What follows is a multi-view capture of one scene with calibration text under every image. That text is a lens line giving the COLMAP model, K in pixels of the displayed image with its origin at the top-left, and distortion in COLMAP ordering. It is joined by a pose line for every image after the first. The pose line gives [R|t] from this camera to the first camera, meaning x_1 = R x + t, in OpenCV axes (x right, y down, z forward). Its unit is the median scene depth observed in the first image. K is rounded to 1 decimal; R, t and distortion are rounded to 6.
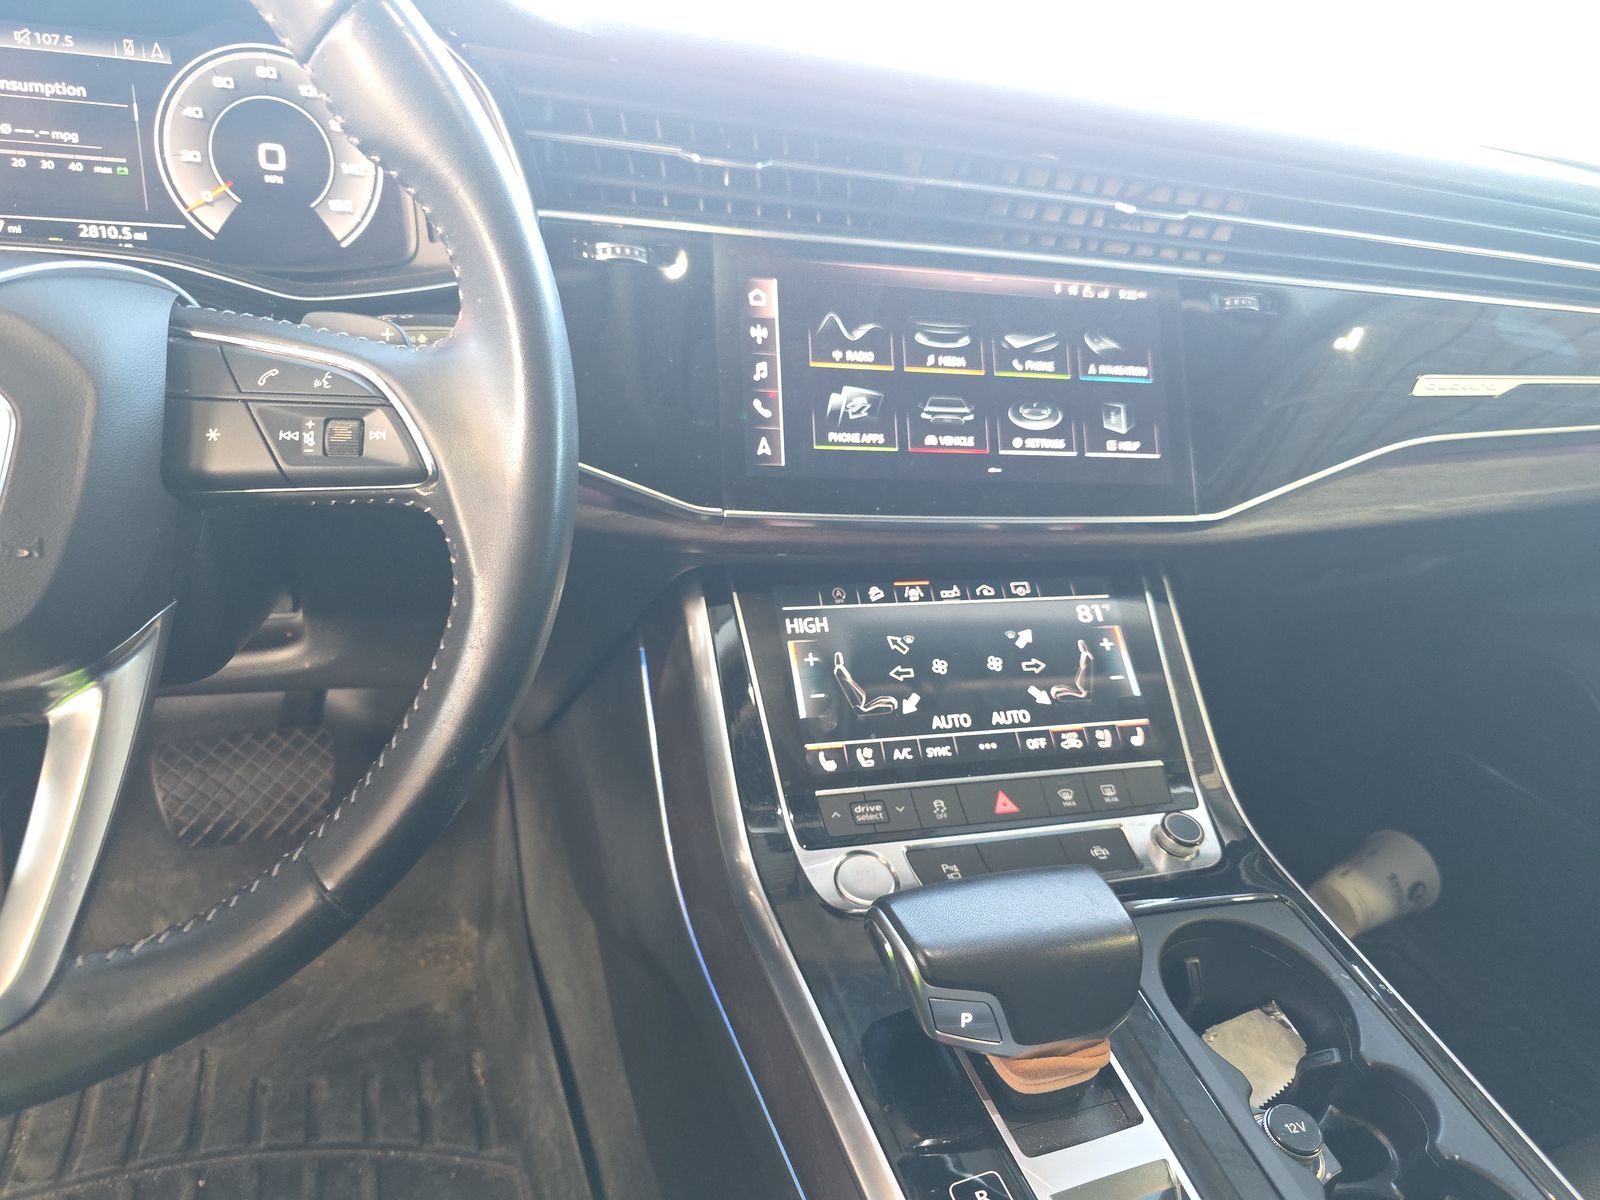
lens RADIAL K [[1066.3, 0, 794.4], [0, 1066.3, 595.5], [0, 0, 1]] dist [0.008516, -0.029954]
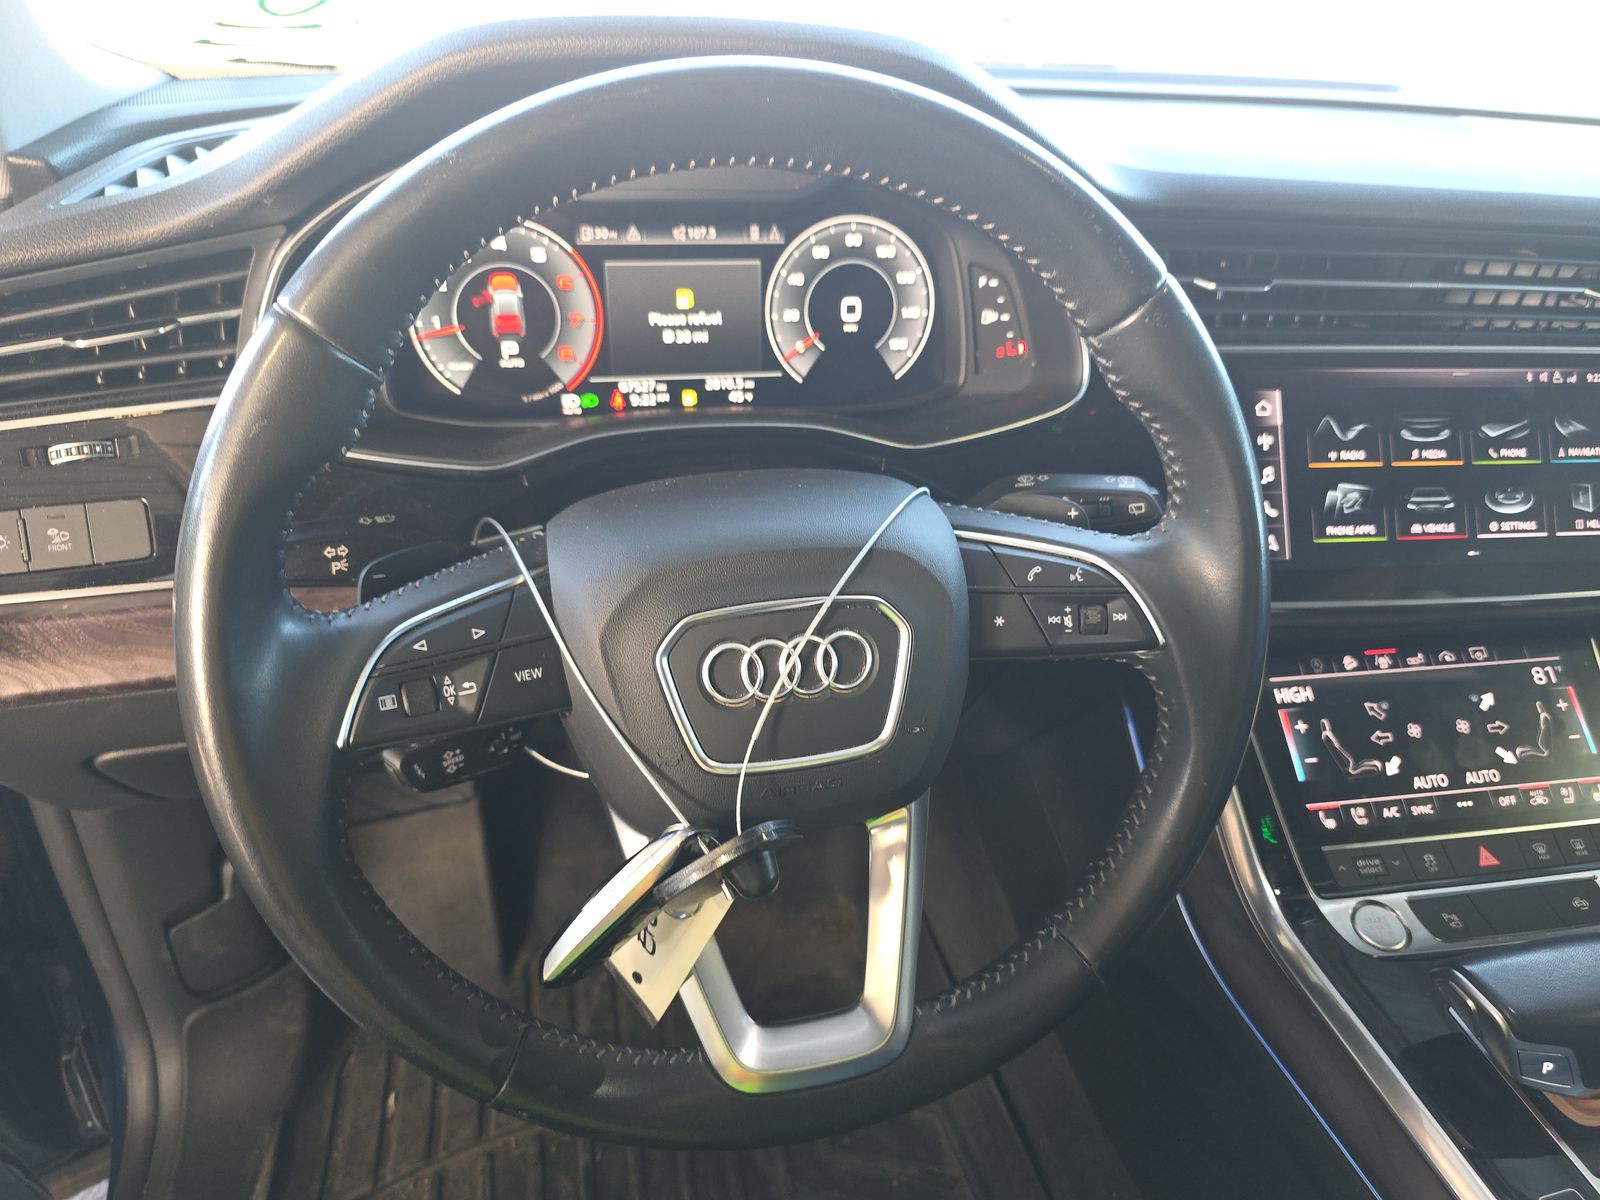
lens RADIAL K [[1066.3, 0, 791.4], [0, 1066.3, 612.9], [0, 0, 1]] dist [0.008516, -0.029954]
pose [[0.989575, -0.004204, -0.143959, -0.370957], [0.015292, 0.996991, 0.076000, -0.160733], [0.143206, -0.077409, 0.986661, -0.194030]]
